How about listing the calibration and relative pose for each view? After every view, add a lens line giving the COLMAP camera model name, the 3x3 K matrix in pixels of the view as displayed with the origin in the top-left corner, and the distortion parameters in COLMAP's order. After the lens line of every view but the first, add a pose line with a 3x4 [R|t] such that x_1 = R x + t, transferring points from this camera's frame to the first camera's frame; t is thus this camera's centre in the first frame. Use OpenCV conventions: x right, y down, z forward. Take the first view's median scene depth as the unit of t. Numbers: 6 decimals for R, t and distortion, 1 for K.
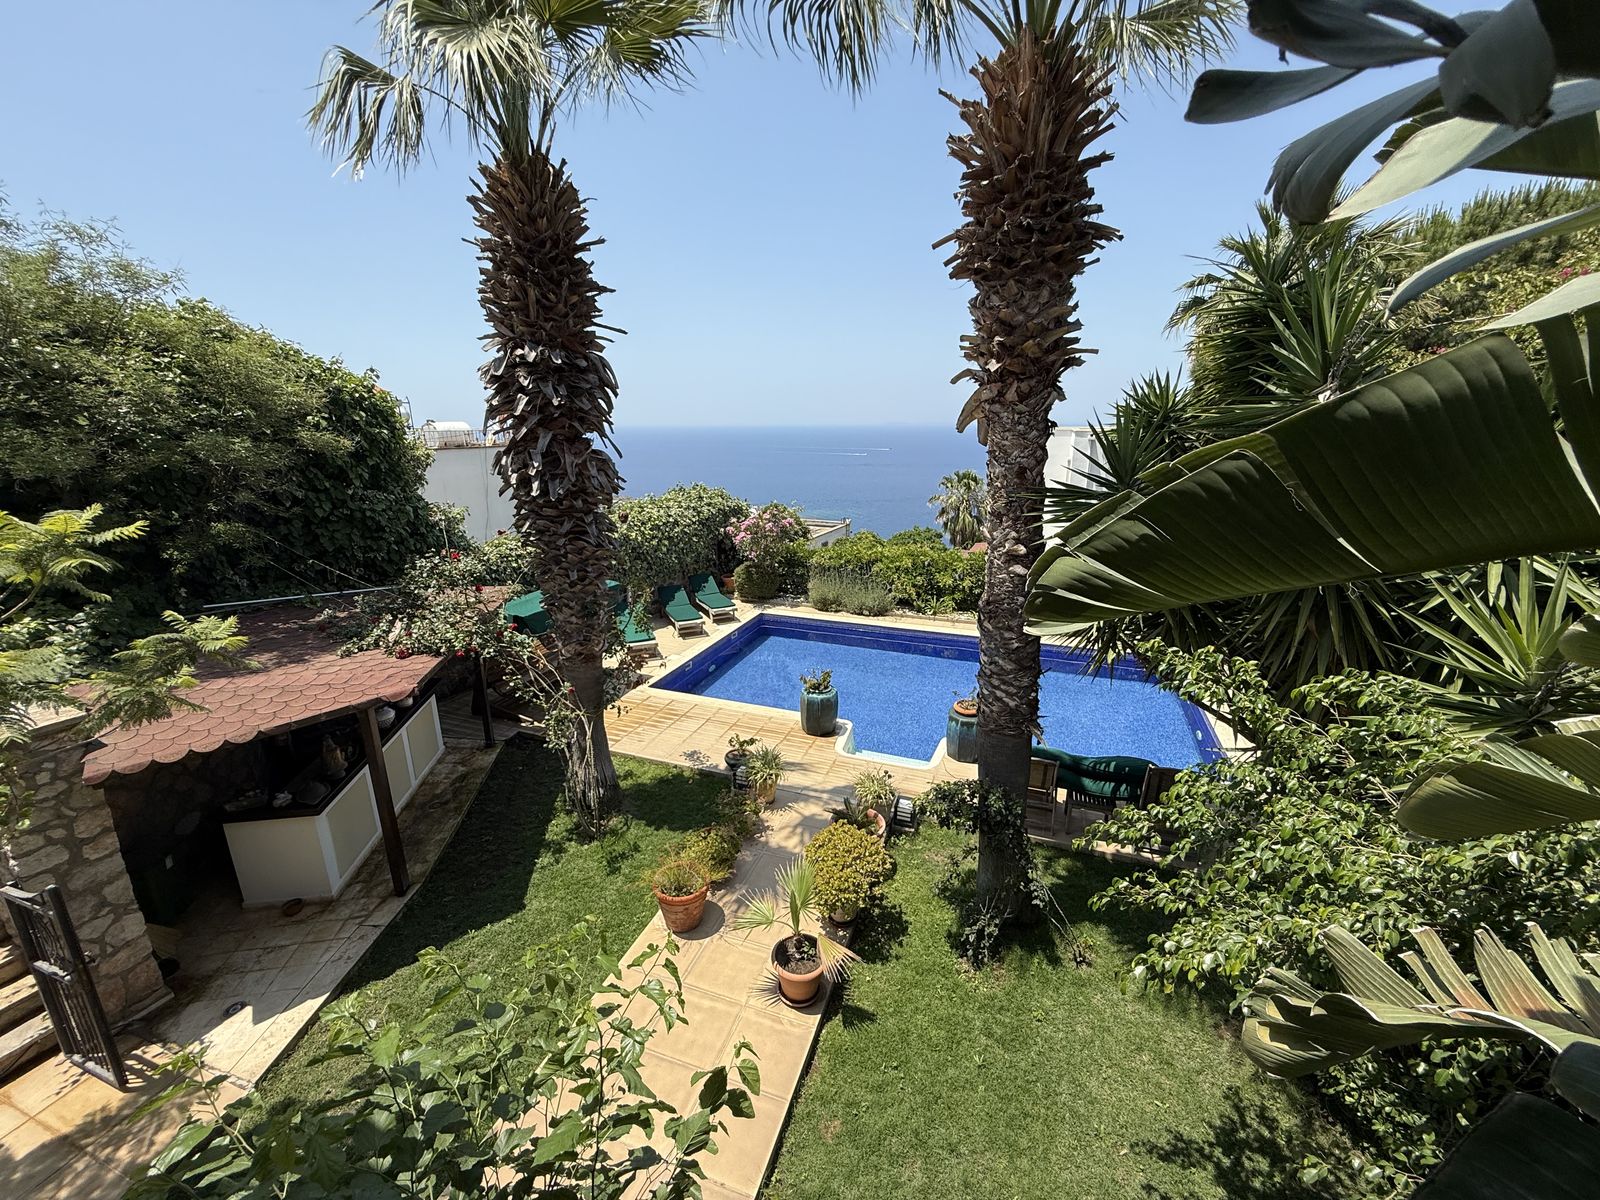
lens RADIAL K [[636.2, 0, 800.0], [0, 636.2, 600.0], [0, 0, 1]] dist [-0.000311, -0.000348]
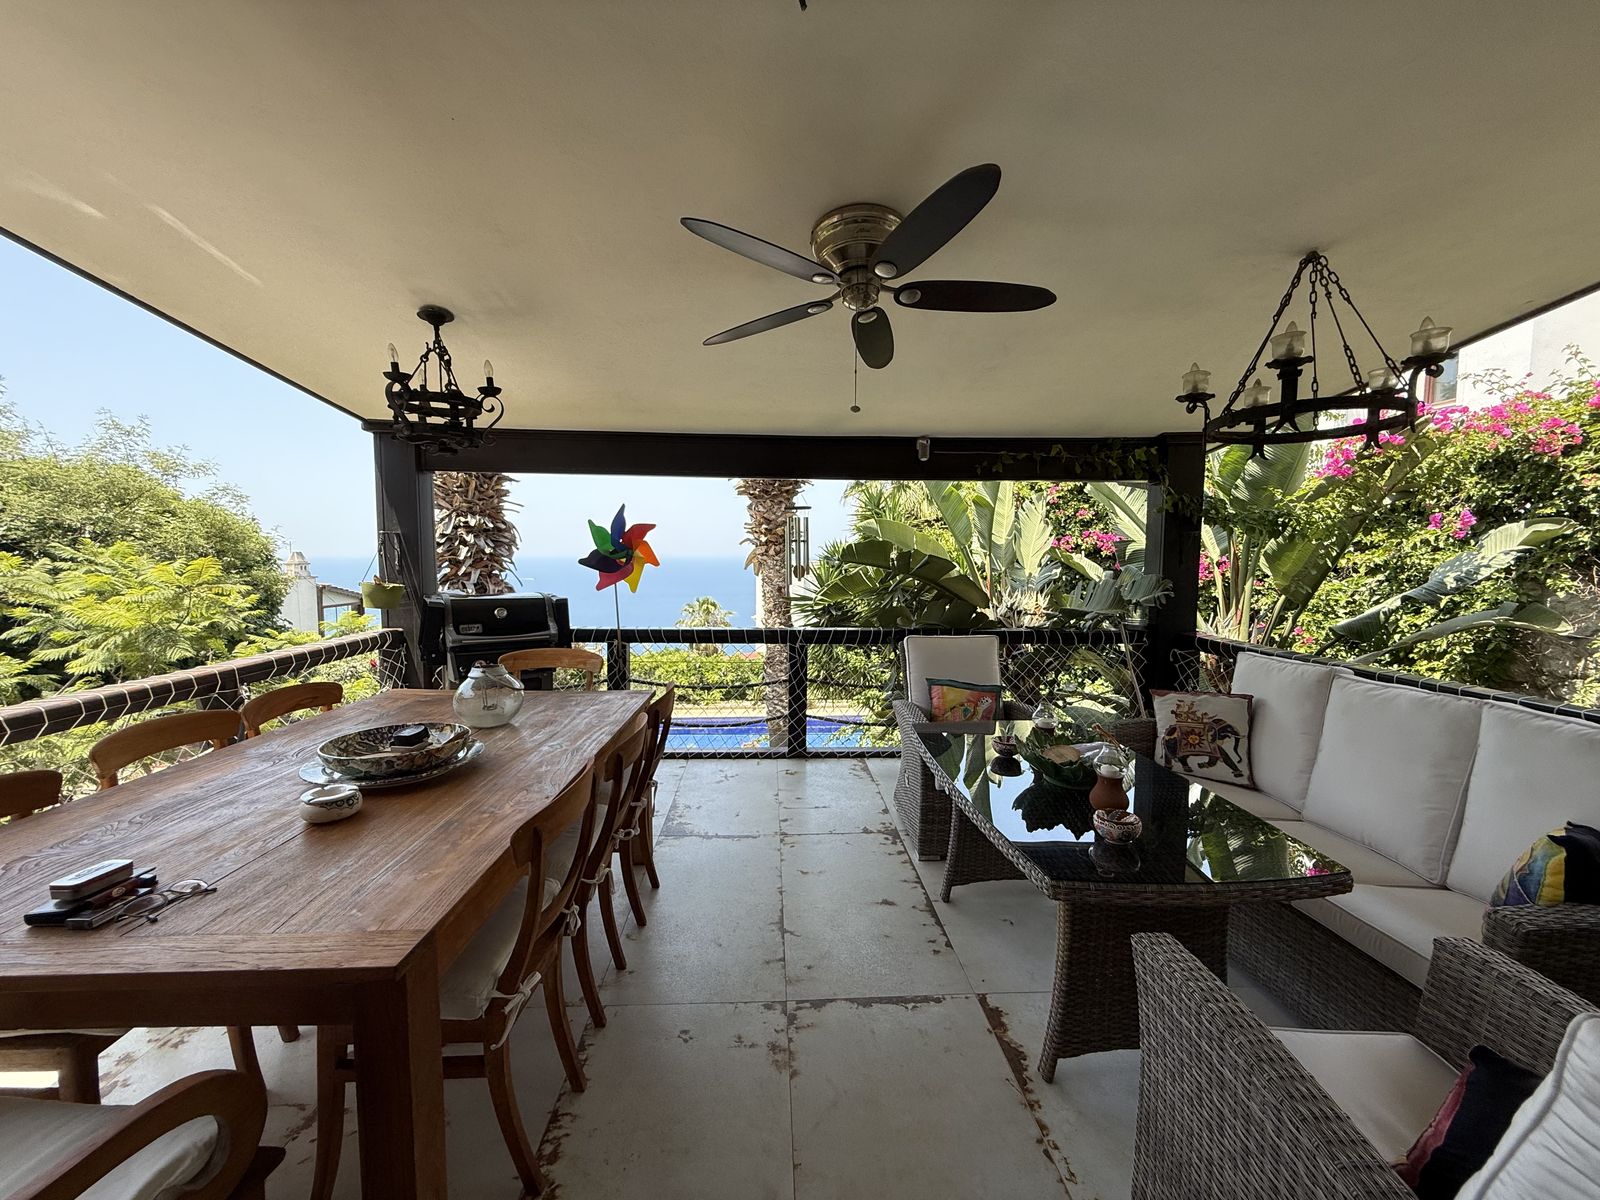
lens RADIAL K [[636.2, 0, 800.0], [0, 636.2, 600.0], [0, 0, 1]] dist [-0.000311, -0.000348]
pose [[0.912935, -0.023179, 0.407447, -0.136544], [0.104481, 0.978387, -0.178444, 0.065283], [-0.394505, 0.205478, 0.895625, -0.269204]]
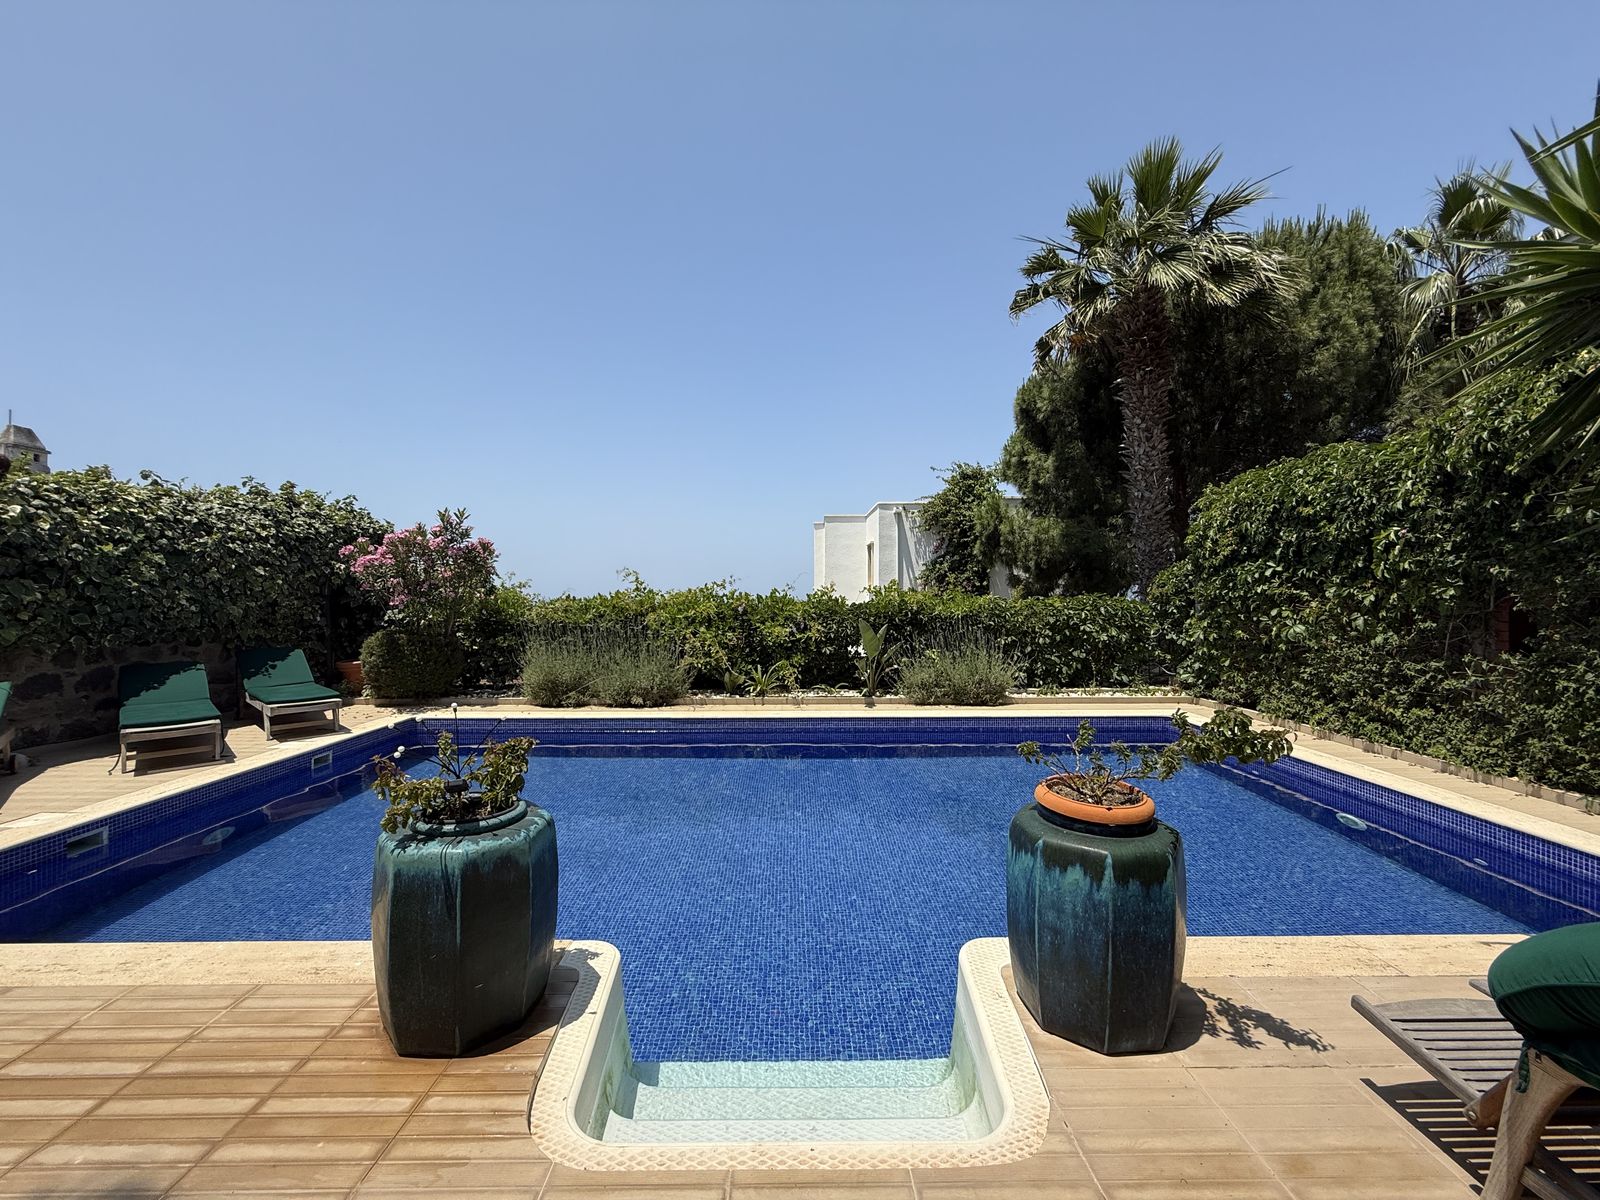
lens RADIAL K [[636.2, 0, 800.0], [0, 636.2, 600.0], [0, 0, 1]] dist [-0.000311, -0.000348]
pose [[0.930649, 0.000608, 0.365913, 0.037319], [0.096061, 0.964518, -0.245920, 0.084888], [-0.353079, 0.264015, 0.897569, 0.468319]]
